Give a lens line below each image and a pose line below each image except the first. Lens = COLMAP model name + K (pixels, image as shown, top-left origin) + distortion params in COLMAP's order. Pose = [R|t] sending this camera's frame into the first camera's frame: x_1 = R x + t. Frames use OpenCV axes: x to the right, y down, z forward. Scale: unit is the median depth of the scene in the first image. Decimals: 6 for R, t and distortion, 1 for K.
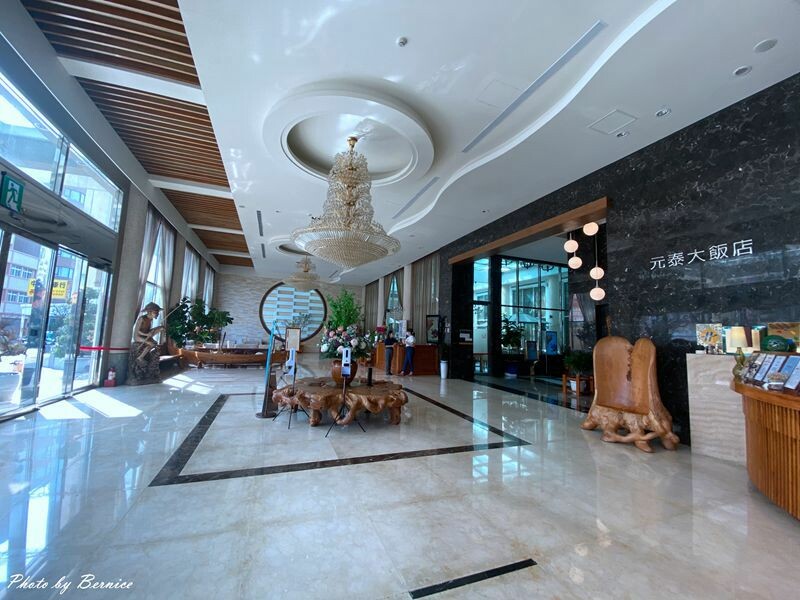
lens RADIAL K [[321.8, 0, 400.0], [0, 321.8, 300.0], [0, 0, 1]] dist [0.007219, -0.000336]
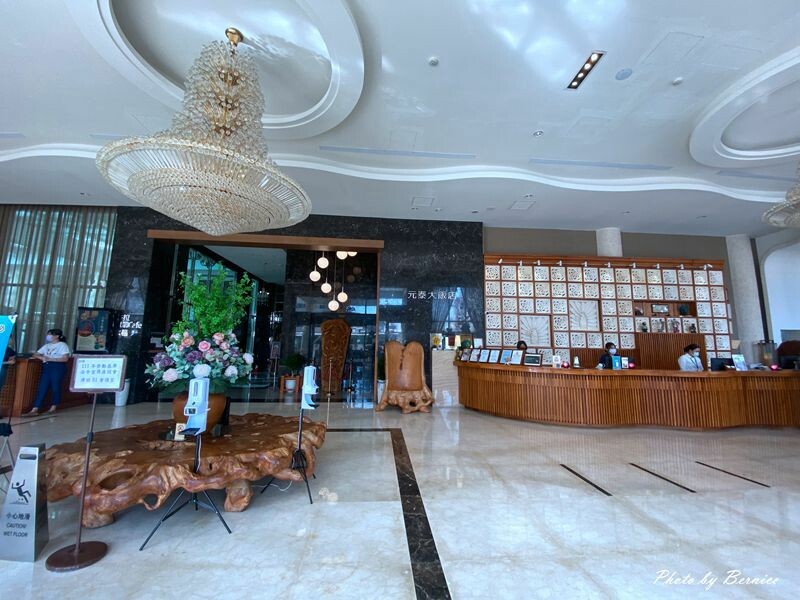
lens RADIAL K [[321.8, 0, 400.0], [0, 321.8, 300.0], [0, 0, 1]] dist [0.007219, -0.000336]
pose [[0.308325, 0.101200, 0.945883, -0.330007], [-0.105050, 0.991866, -0.071877, 0.015196], [-0.945463, -0.077204, 0.316448, 0.253879]]
